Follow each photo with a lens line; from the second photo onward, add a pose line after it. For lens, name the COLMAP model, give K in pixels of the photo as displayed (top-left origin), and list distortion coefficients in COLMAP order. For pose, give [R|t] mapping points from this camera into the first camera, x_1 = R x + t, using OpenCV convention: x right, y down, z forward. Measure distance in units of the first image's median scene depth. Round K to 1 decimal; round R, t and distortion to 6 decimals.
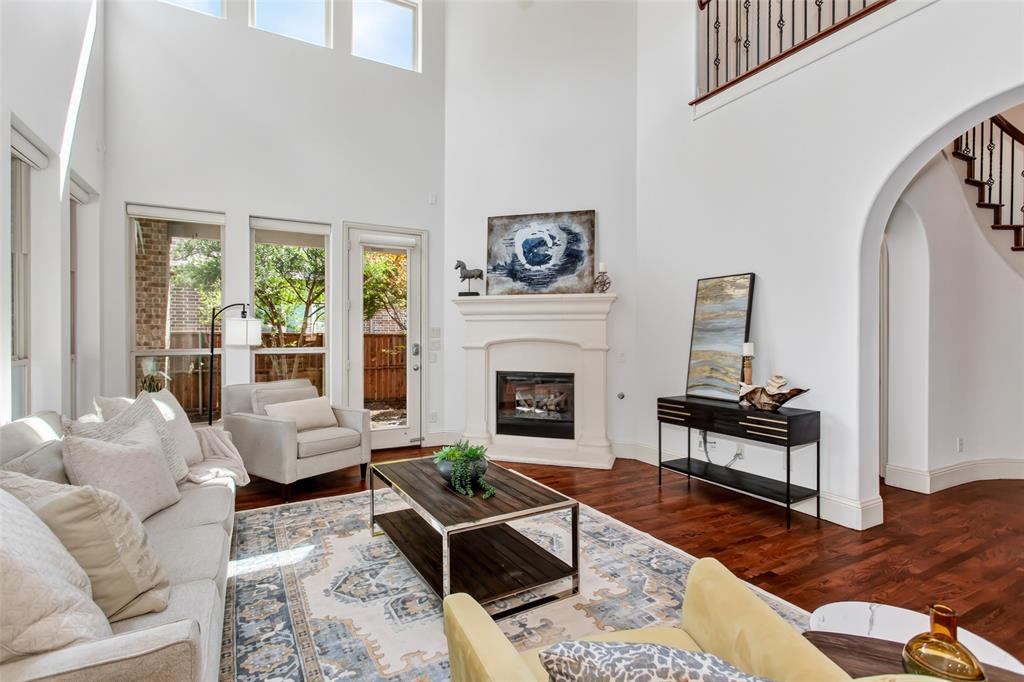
lens RADIAL K [[496.3, 0, 537.9], [0, 496.3, 340.0], [0, 0, 1]] dist [0.001341, 0.003381]
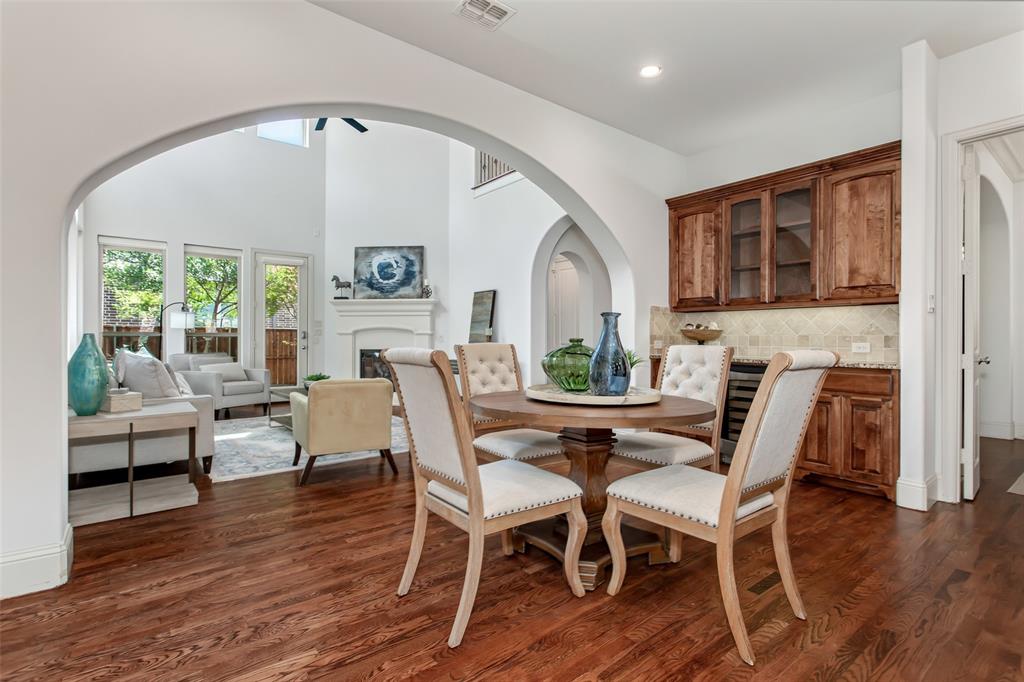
lens RADIAL K [[496.3, 0, 540.3], [0, 496.3, 339.7], [0, 0, 1]] dist [0.001341, 0.003381]
pose [[0.986886, 0.001134, 0.161417, 0.244323], [-0.000652, 0.999995, -0.003040, 0.043338], [-0.161419, 0.002895, 0.986882, -0.663287]]
